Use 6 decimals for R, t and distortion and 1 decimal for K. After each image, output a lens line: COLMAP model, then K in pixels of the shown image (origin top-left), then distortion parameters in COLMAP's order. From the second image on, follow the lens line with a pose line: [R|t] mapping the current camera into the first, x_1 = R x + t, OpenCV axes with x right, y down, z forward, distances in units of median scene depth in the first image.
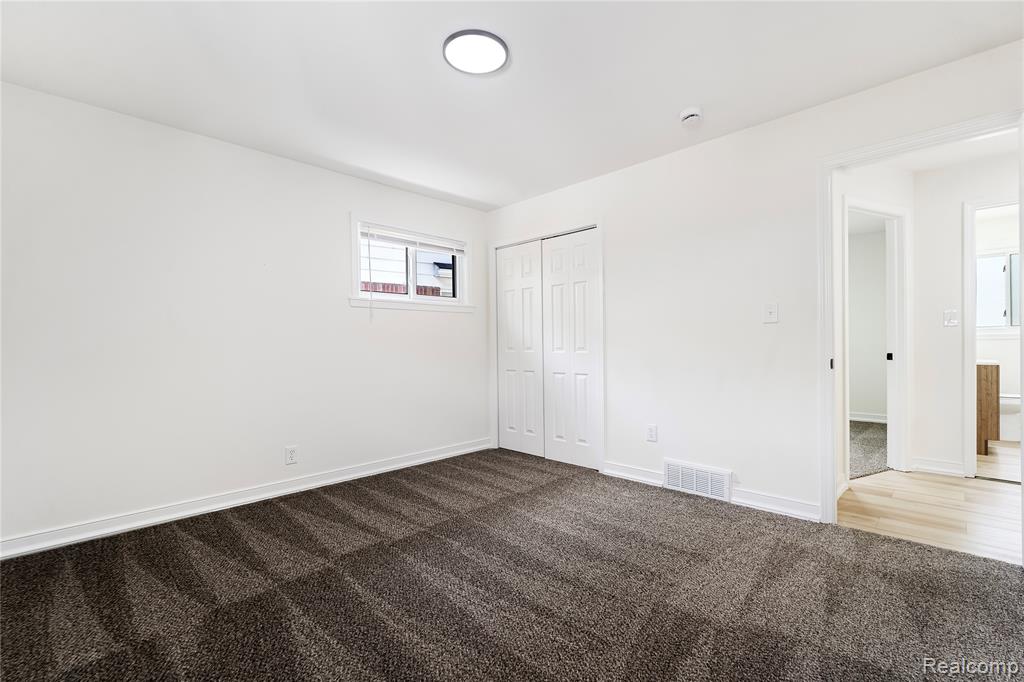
lens RADIAL K [[451.6, 0, 512.0], [0, 451.6, 341.0], [0, 0, 1]] dist [0.000258, -0.000188]
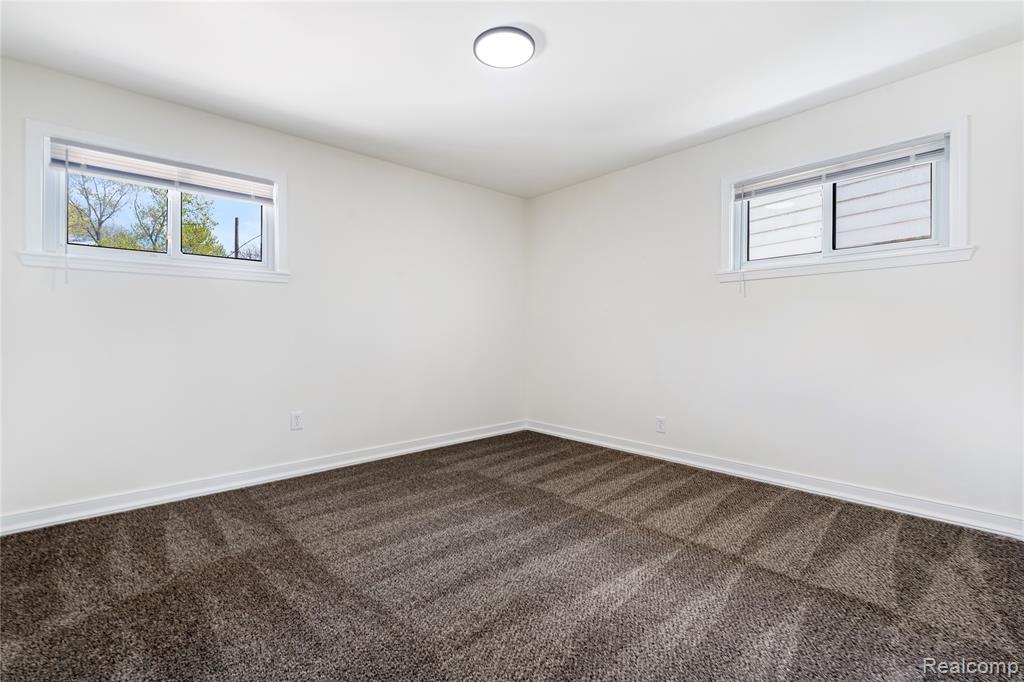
lens RADIAL K [[451.6, 0, 512.0], [0, 451.6, 341.0], [0, 0, 1]] dist [0.000258, -0.000188]
pose [[-0.049571, 0.030255, -0.998312, 0.660019], [0.013828, 0.999466, 0.029603, 0.008611], [0.998675, -0.012337, -0.049963, 0.721325]]
